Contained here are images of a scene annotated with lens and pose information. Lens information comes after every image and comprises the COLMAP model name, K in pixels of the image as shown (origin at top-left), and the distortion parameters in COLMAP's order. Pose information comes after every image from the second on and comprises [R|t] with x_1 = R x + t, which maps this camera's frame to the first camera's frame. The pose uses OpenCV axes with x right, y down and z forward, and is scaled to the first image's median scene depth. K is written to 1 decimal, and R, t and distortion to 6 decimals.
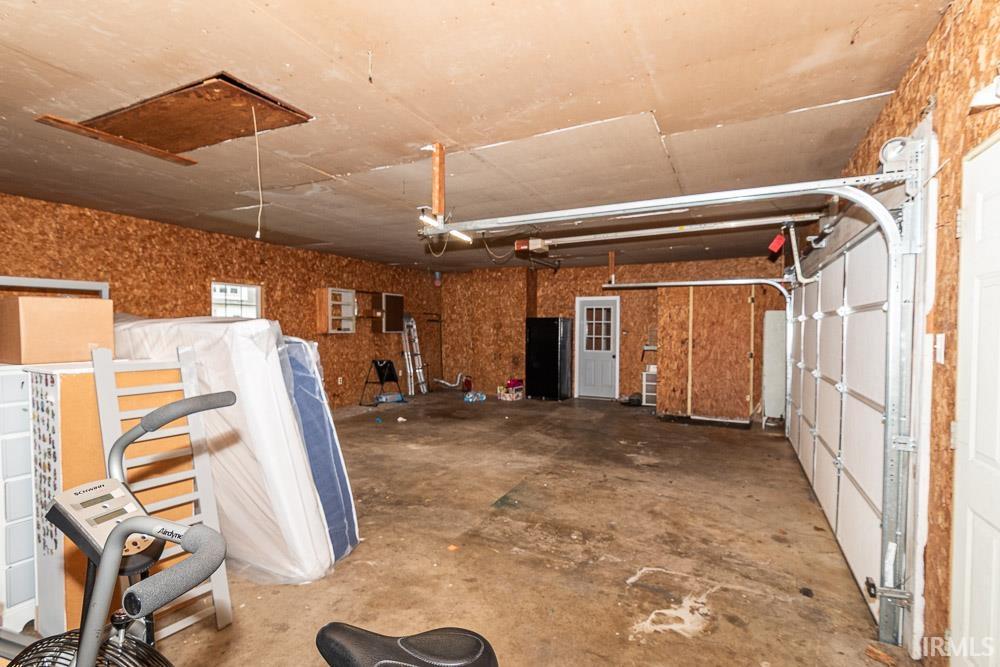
lens RADIAL K [[515.9, 0, 502.2], [0, 515.9, 328.0], [0, 0, 1]] dist [-0.000370, -0.000604]
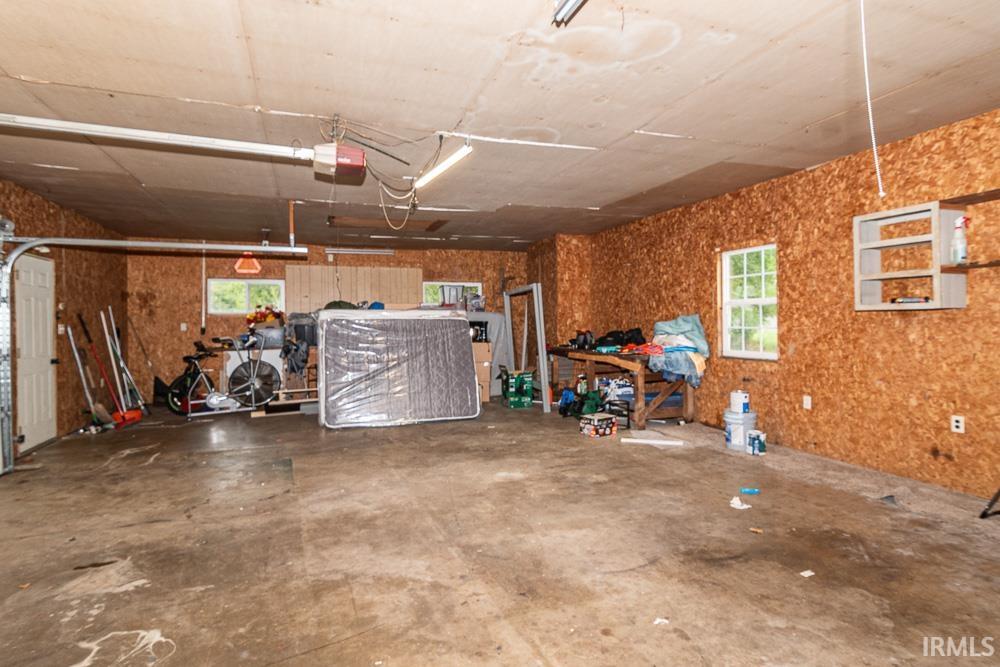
lens RADIAL K [[515.9, 0, 502.2], [0, 515.9, 328.0], [0, 0, 1]] dist [-0.000370, -0.000604]
pose [[-0.696662, 0.011052, -0.717314, 0.359794], [0.009237, 0.999937, 0.006435, 0.029808], [0.717340, -0.002143, -0.696720, 1.603327]]
